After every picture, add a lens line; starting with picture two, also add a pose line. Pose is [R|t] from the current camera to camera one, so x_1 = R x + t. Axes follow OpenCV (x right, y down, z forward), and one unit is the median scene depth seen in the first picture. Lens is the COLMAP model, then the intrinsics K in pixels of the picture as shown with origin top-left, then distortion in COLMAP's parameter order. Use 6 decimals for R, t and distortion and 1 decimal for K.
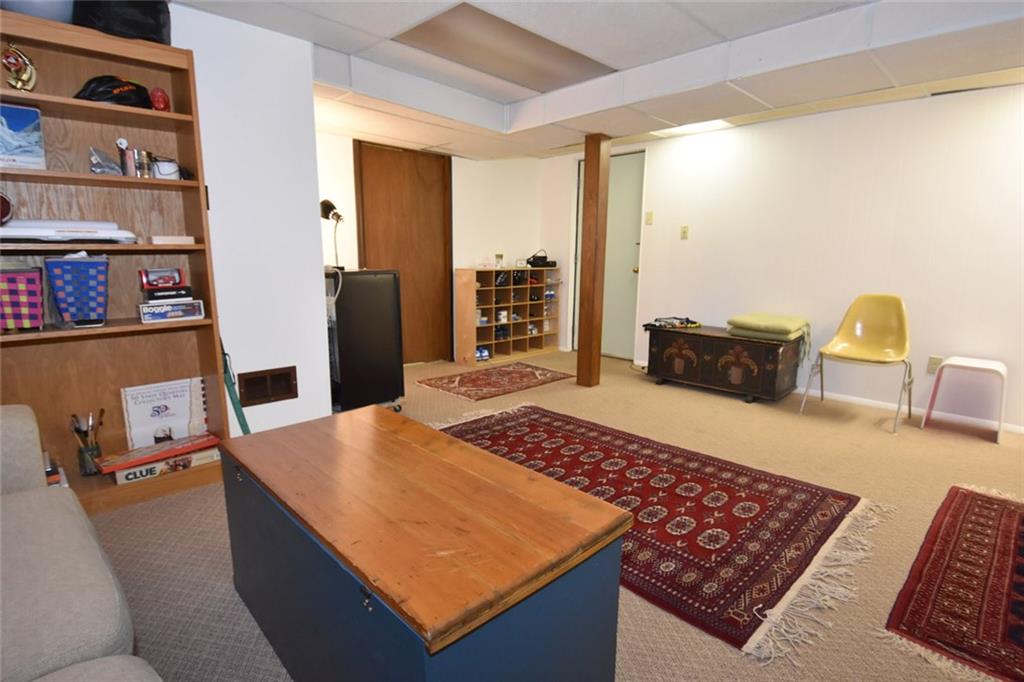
lens RADIAL K [[510.3, 0, 509.3], [0, 510.3, 342.3], [0, 0, 1]] dist [-0.012557, 0.000017]
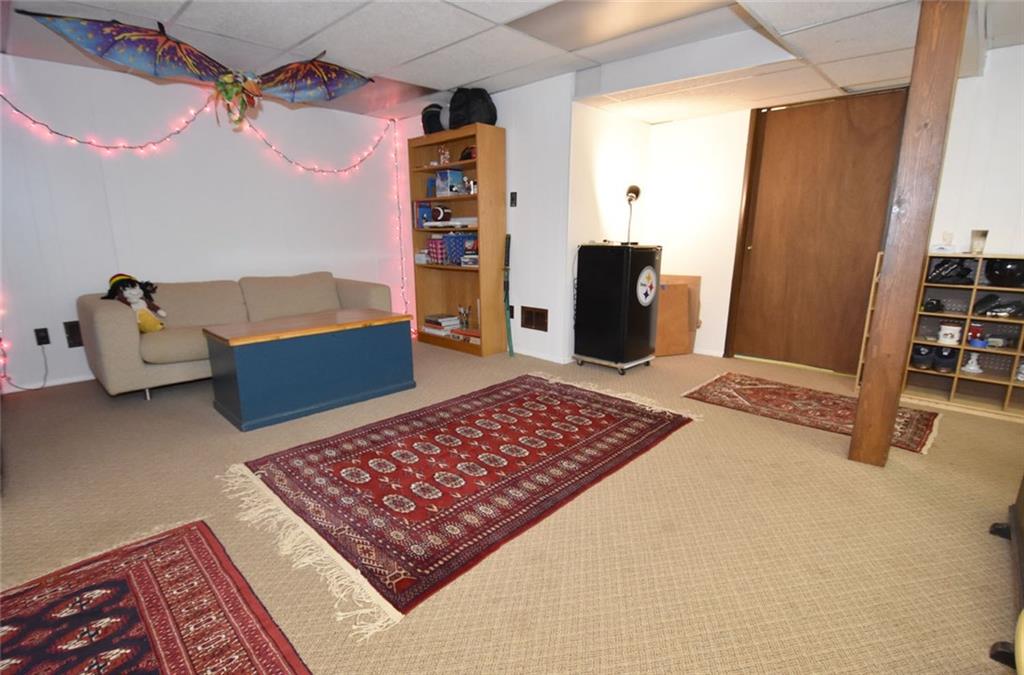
lens RADIAL K [[482.9, 0, 509.0], [0, 482.9, 340.8], [0, 0, 1]] dist [0.012366, -0.000558]
pose [[0.040611, 0.210392, -0.976773, 0.851327], [-0.168827, 0.964969, 0.200830, -0.114180], [0.984809, 0.156750, 0.074708, 0.722154]]
